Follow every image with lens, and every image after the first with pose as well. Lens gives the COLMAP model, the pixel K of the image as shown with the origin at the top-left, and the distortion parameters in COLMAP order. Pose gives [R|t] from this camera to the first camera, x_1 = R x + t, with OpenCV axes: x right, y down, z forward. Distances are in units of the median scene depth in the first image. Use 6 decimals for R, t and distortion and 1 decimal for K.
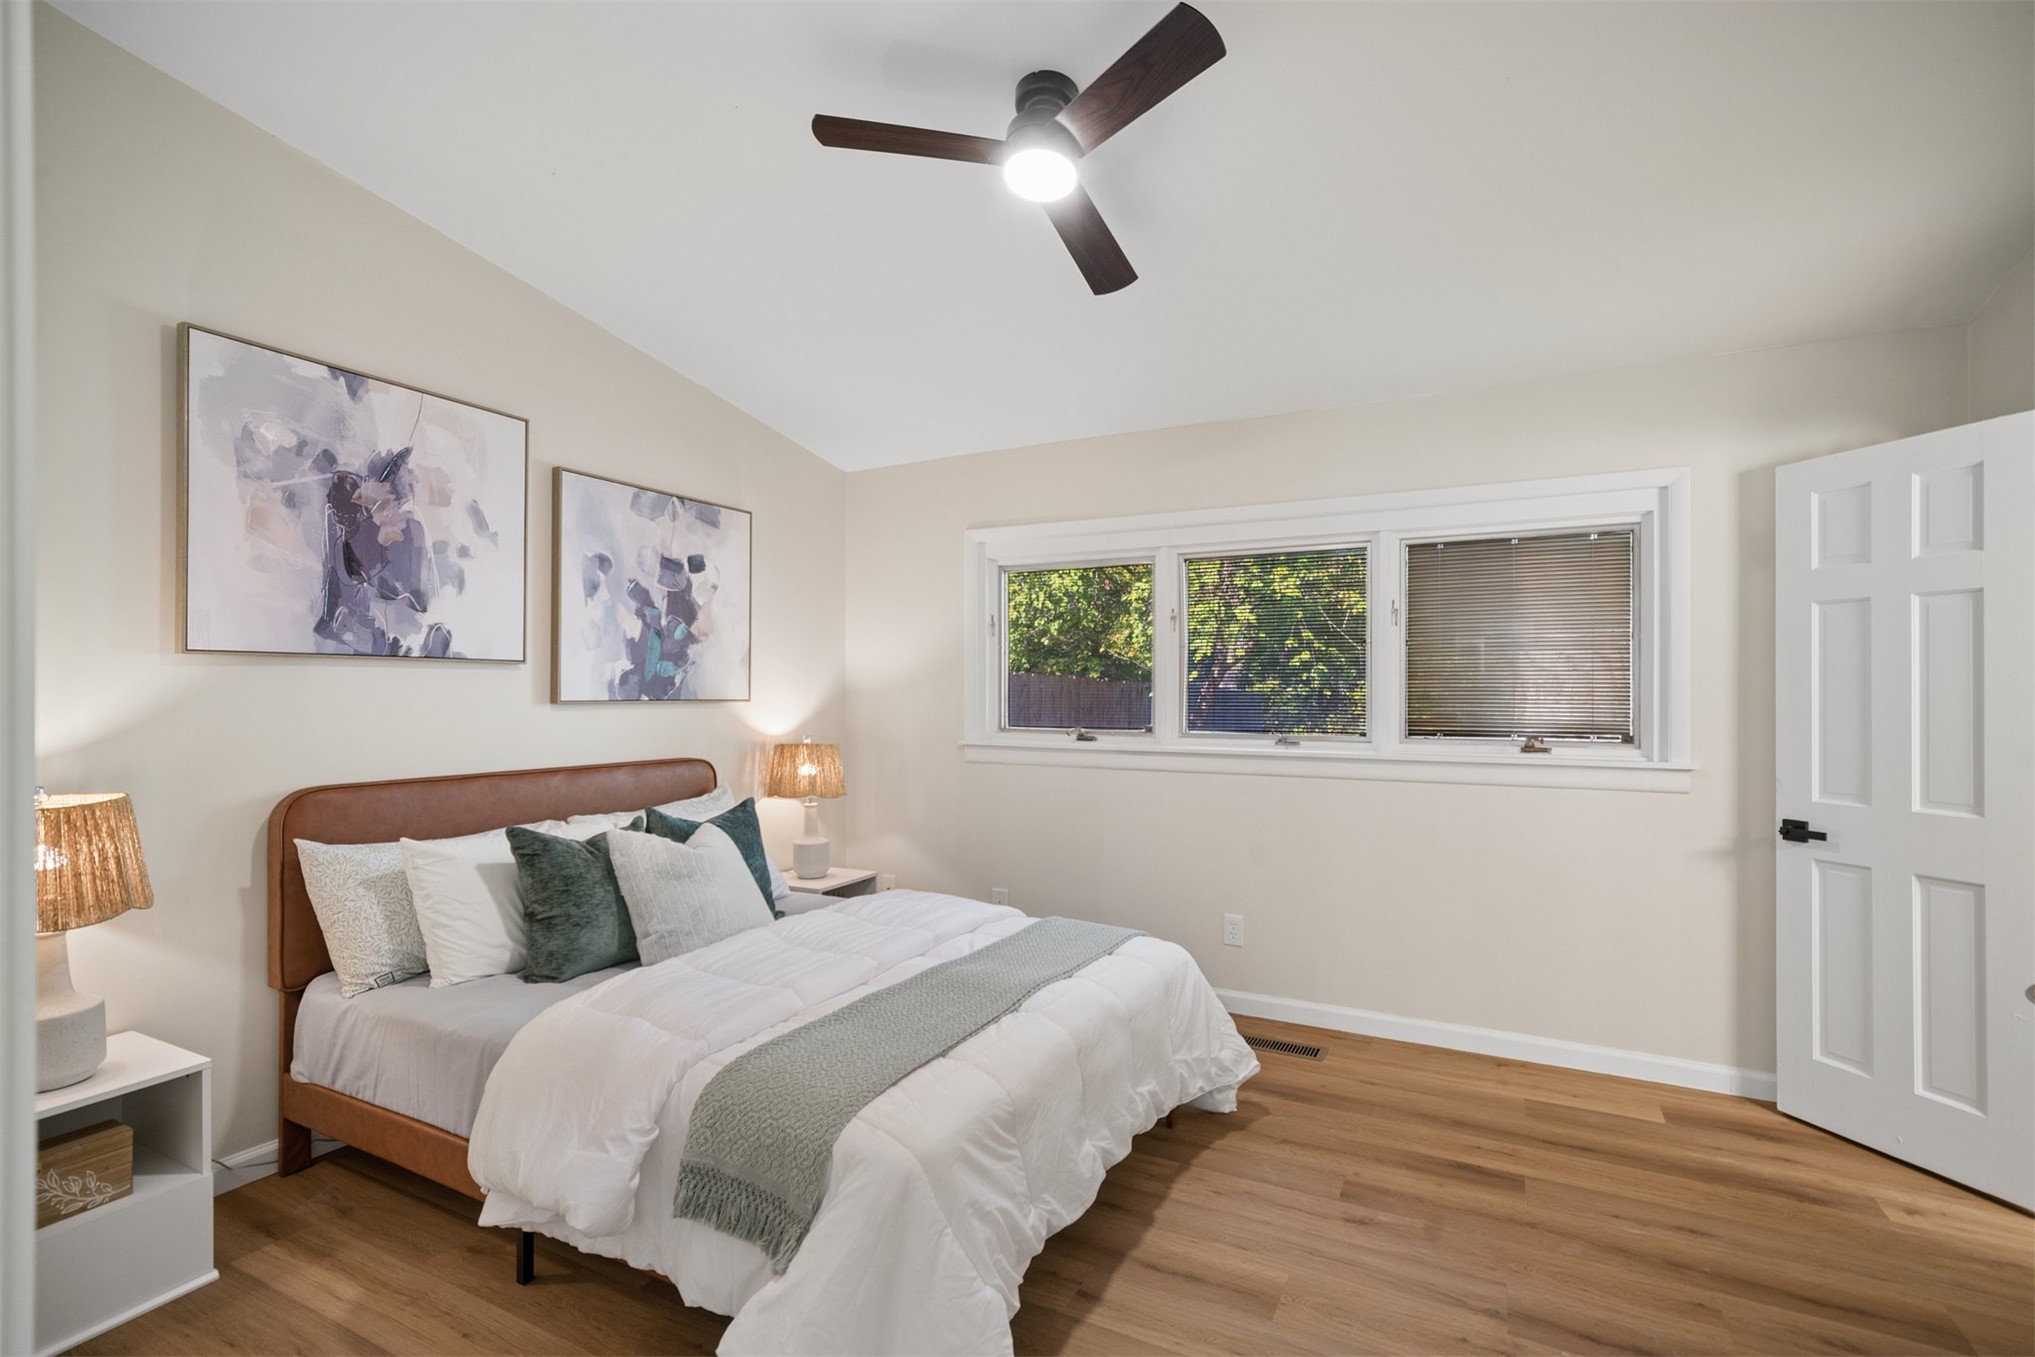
lens RADIAL K [[933.0, 0, 1017.5], [0, 933.0, 678.5], [0, 0, 1]] dist [-0.003306, 0.001312]
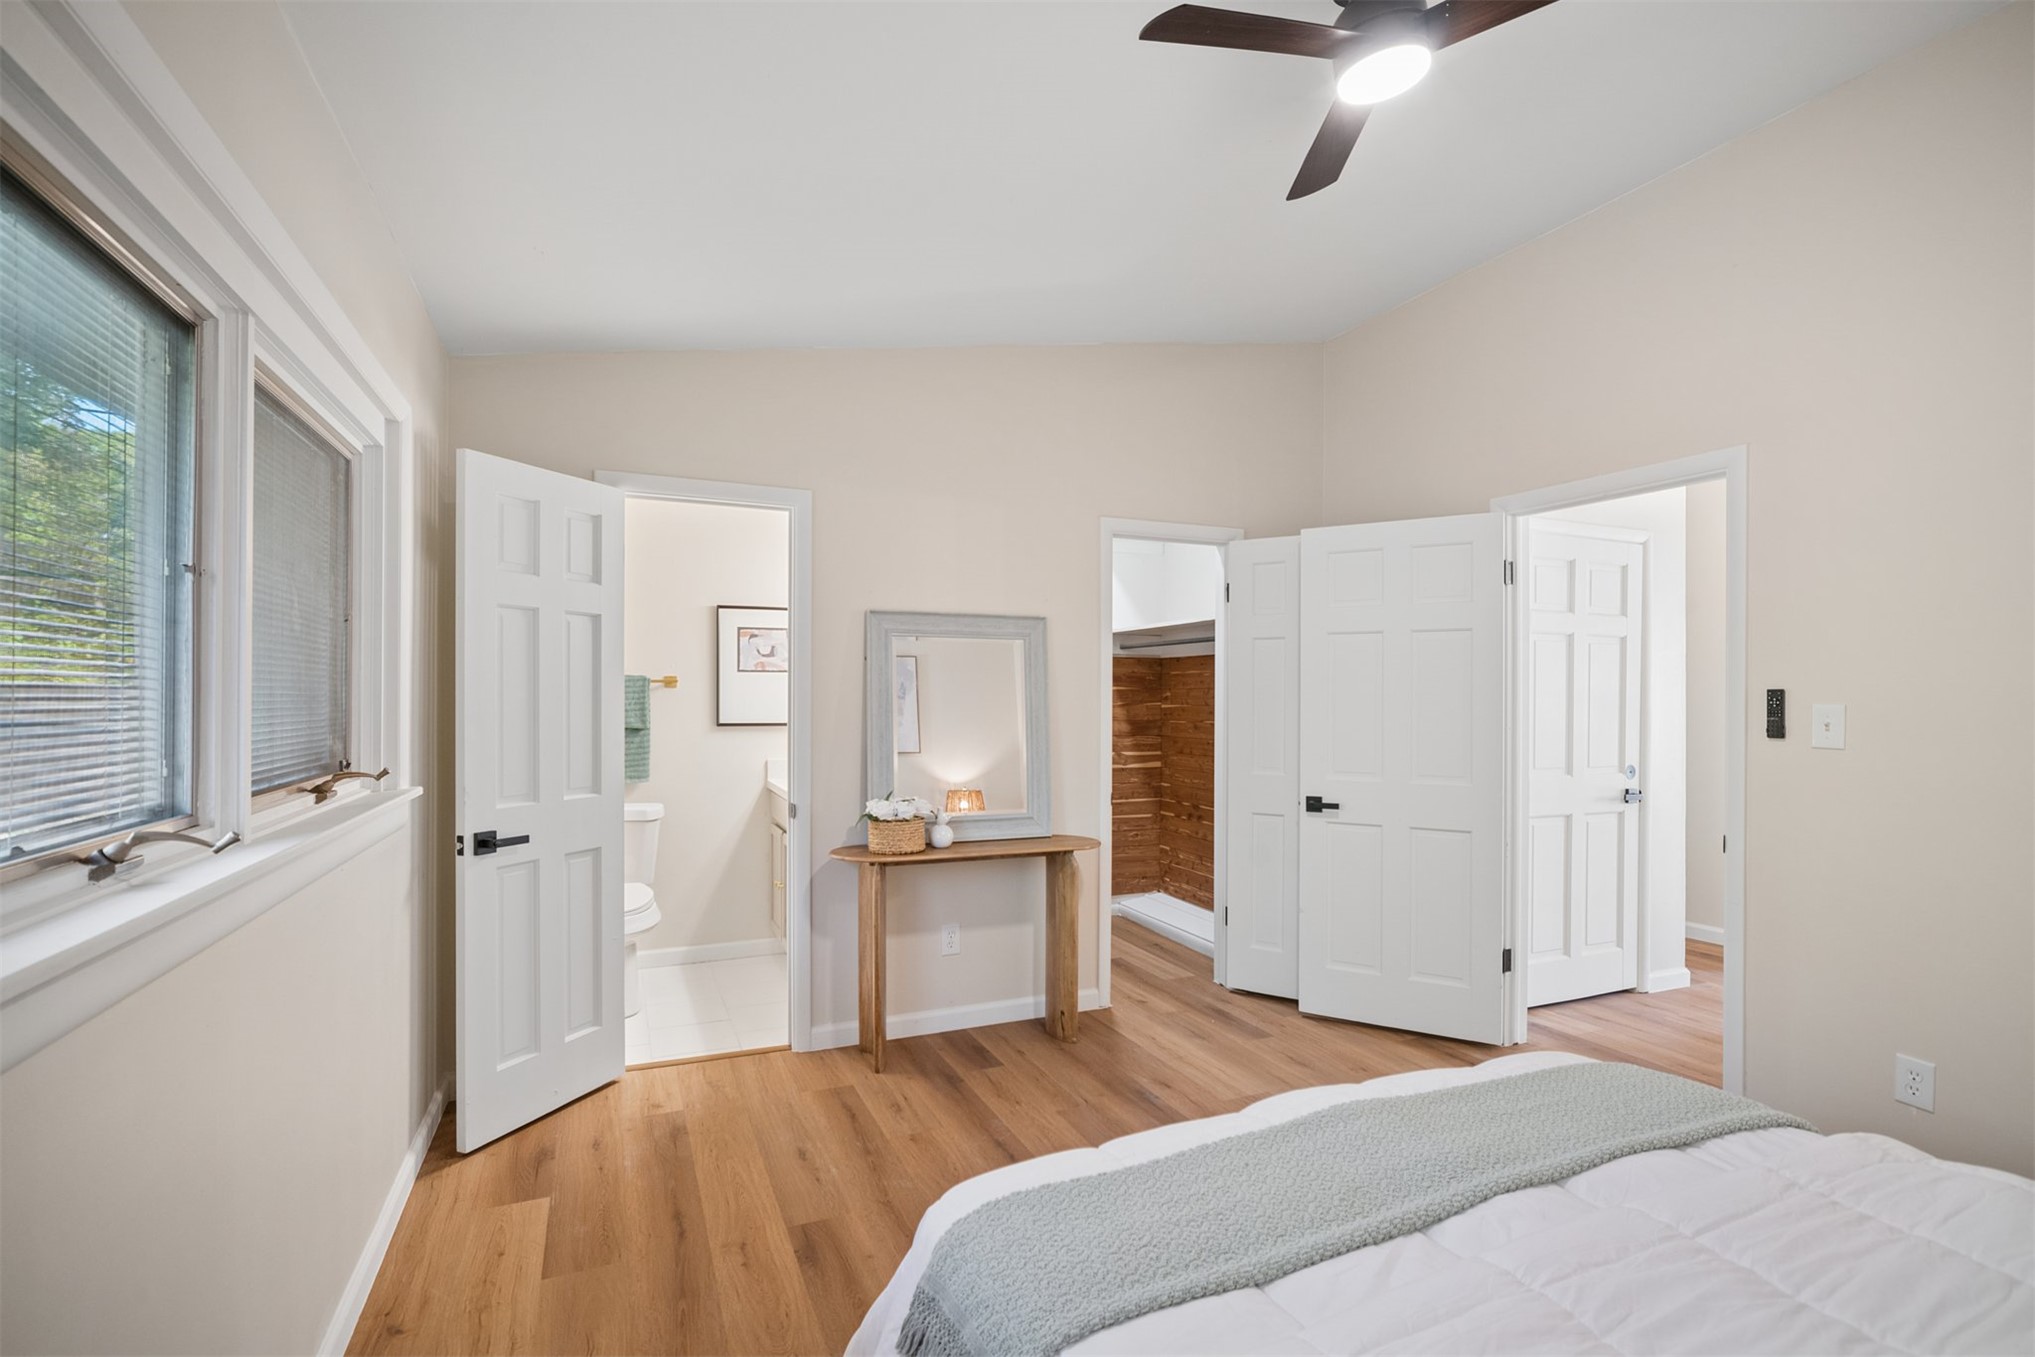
lens RADIAL K [[933.0, 0, 1017.5], [0, 933.0, 678.5], [0, 0, 1]] dist [-0.003306, 0.001312]
pose [[-0.775329, 0.009334, 0.631489, -0.205348], [-0.007795, 0.999673, -0.024346, 0.016039], [-0.631509, -0.023799, -0.775003, 1.524068]]
